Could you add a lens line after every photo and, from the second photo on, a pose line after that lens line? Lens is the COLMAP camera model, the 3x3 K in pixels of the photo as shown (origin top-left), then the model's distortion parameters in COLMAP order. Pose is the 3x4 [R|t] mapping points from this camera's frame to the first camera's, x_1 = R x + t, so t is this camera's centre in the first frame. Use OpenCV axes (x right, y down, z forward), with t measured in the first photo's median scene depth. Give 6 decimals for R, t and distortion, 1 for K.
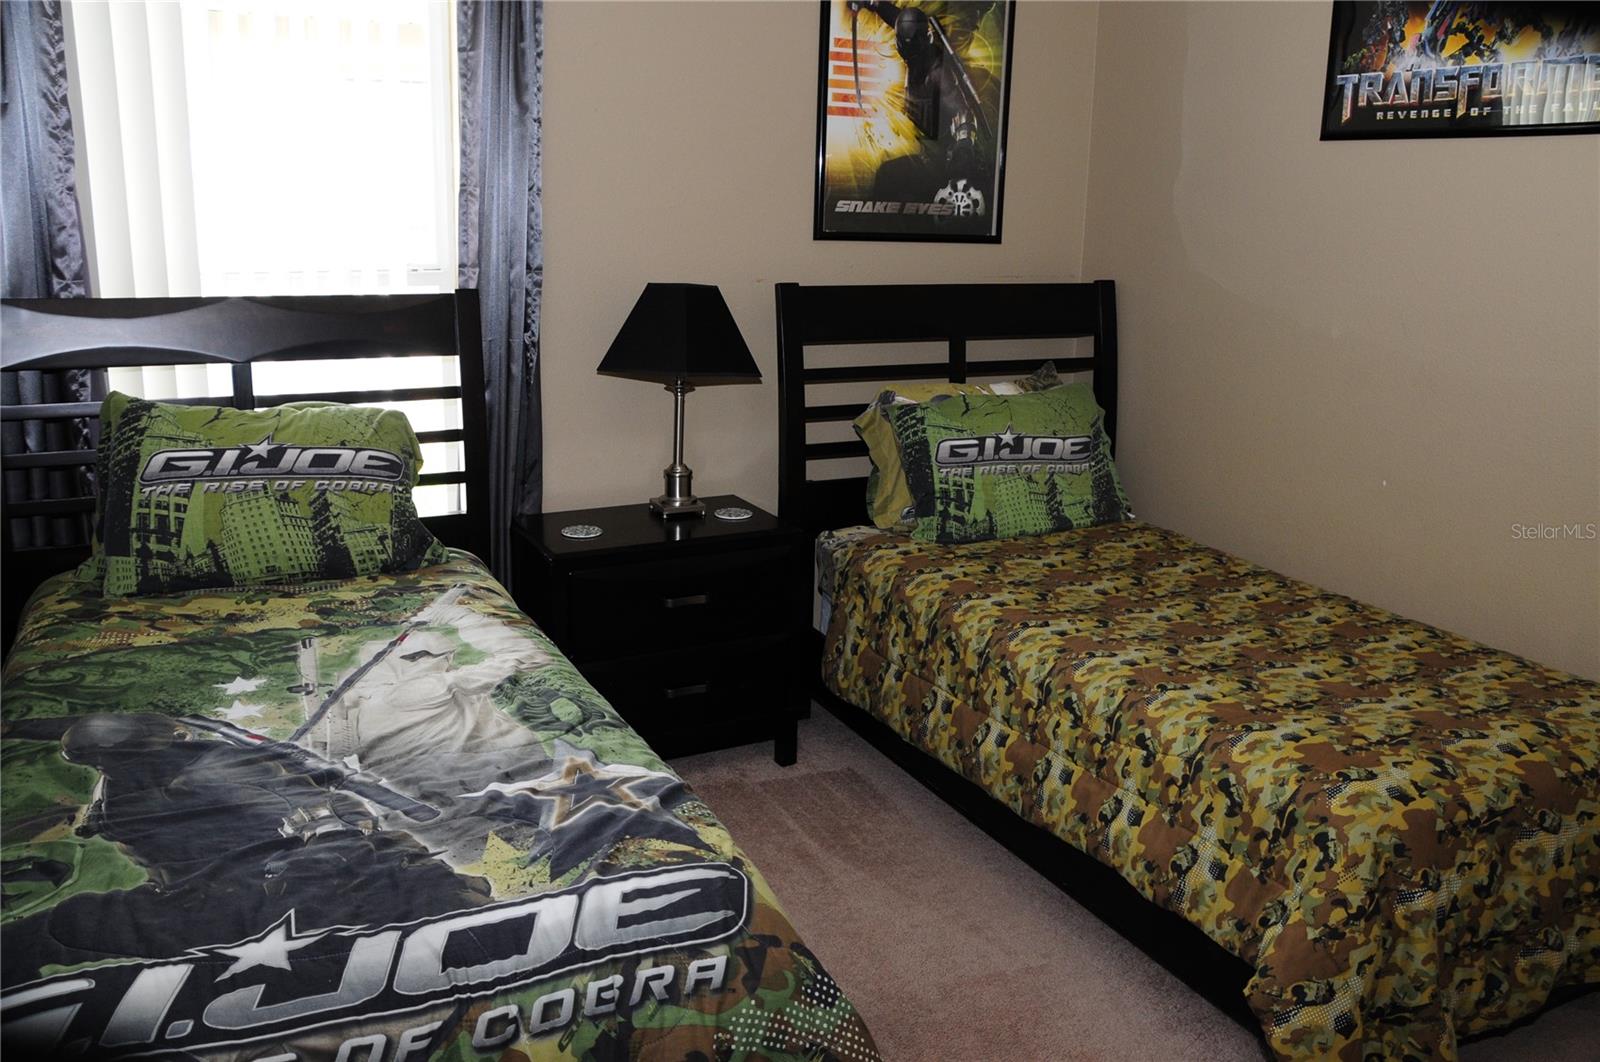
lens RADIAL K [[1315.0, 0, 802.7], [0, 1315.0, 536.2], [0, 0, 1]] dist [-0.137391, 0.133323]
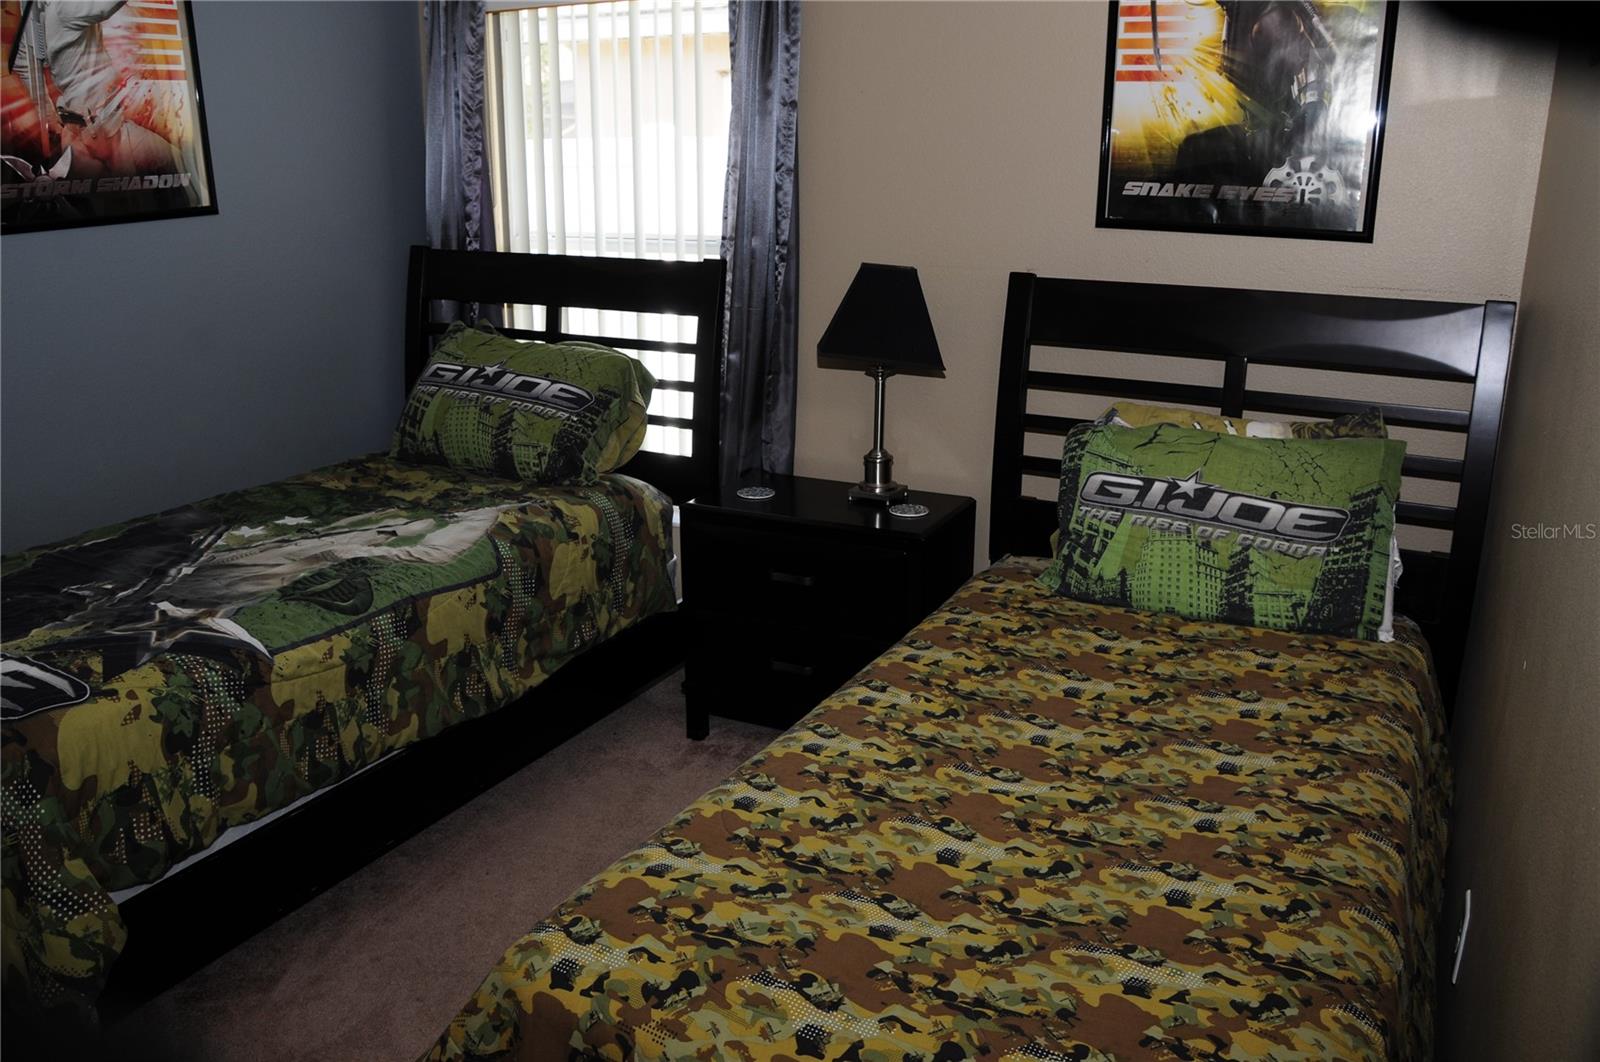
lens RADIAL K [[1244.7, 0, 808.4], [0, 1244.7, 536.0], [0, 0, 1]] dist [-0.143337, 0.090396]
pose [[0.589784, 0.209879, -0.779812, 0.628206], [-0.202093, 0.973271, 0.109100, -0.085151], [0.781865, 0.093248, 0.616434, 0.404918]]
